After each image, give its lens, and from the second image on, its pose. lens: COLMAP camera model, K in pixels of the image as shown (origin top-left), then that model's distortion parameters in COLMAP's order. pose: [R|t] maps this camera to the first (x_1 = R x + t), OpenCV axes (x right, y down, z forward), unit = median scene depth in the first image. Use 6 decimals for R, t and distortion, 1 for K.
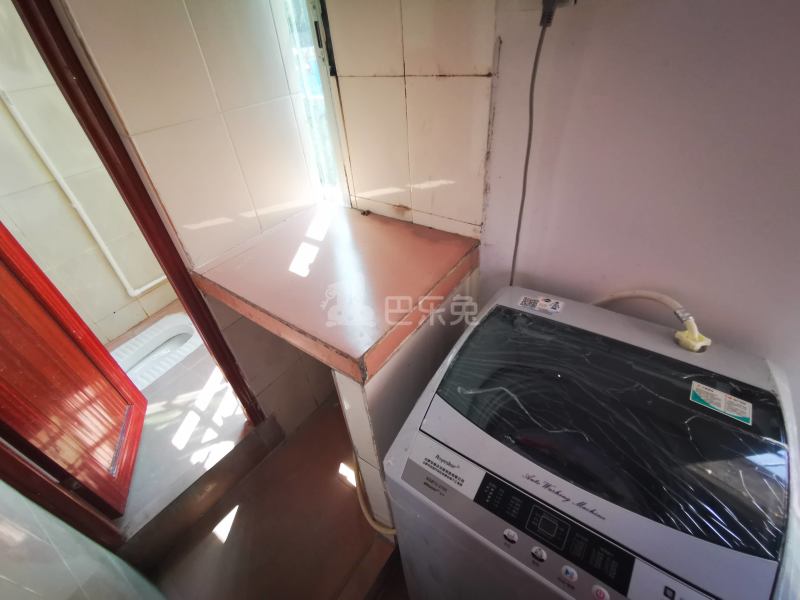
lens RADIAL K [[371.3, 0, 396.8], [0, 371.3, 299.2], [0, 0, 1]] dist [-0.002059, 0.008933]
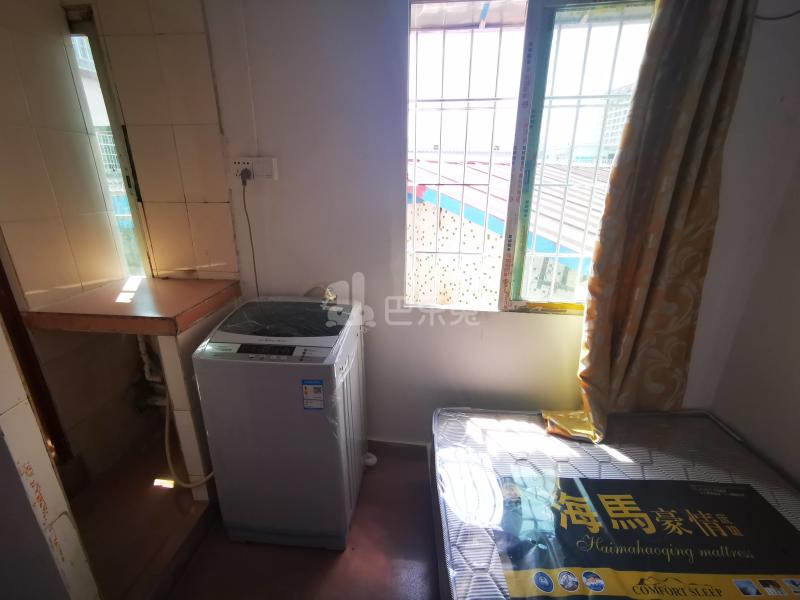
lens RADIAL K [[371.3, 0, 396.8], [0, 371.3, 301.3], [0, 0, 1]] dist [-0.002059, 0.008933]
pose [[0.862921, -0.083249, 0.498434, -0.034642], [0.247315, 0.929714, -0.272886, 0.639780], [-0.440684, 0.358749, 0.822859, -0.849930]]
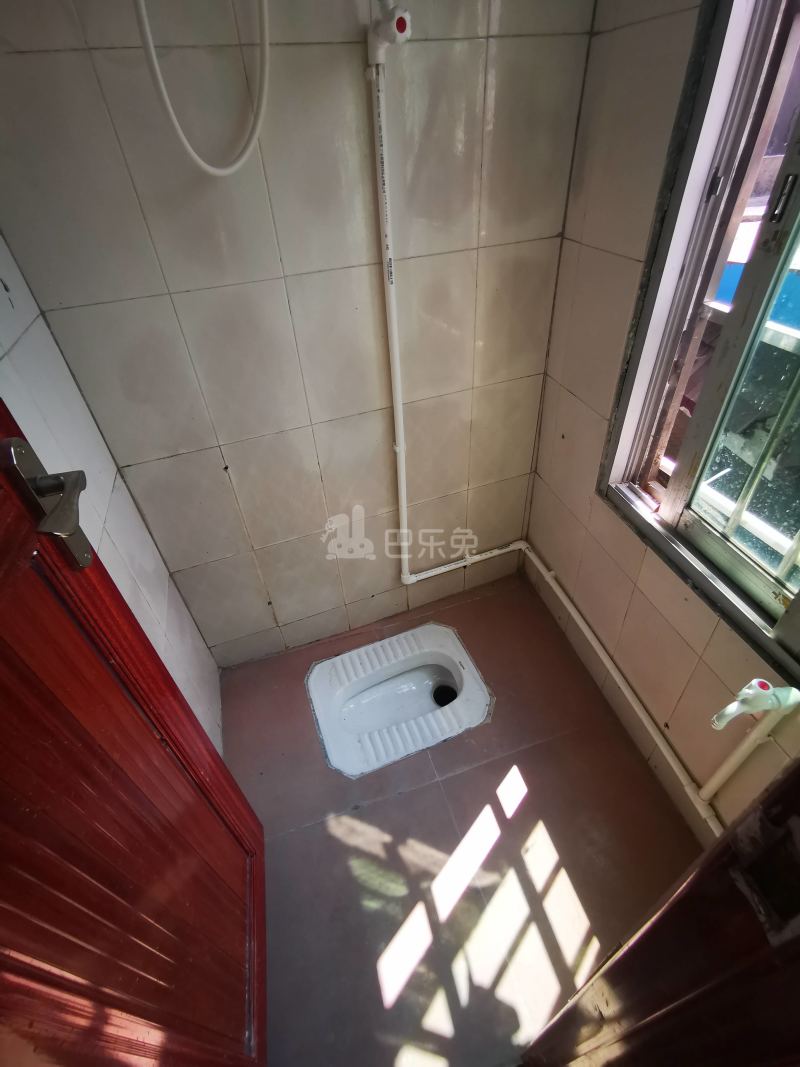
lens RADIAL K [[495.2, 0, 402.8], [0, 495.2, 533.9], [0, 0, 1]] dist [-0.002059, 0.008933]
pose [[0.787547, 0.424720, -0.446523, -0.773358], [-0.386964, 0.904739, 0.178062, -0.464860], [0.479613, 0.032557, 0.876876, 0.559286]]
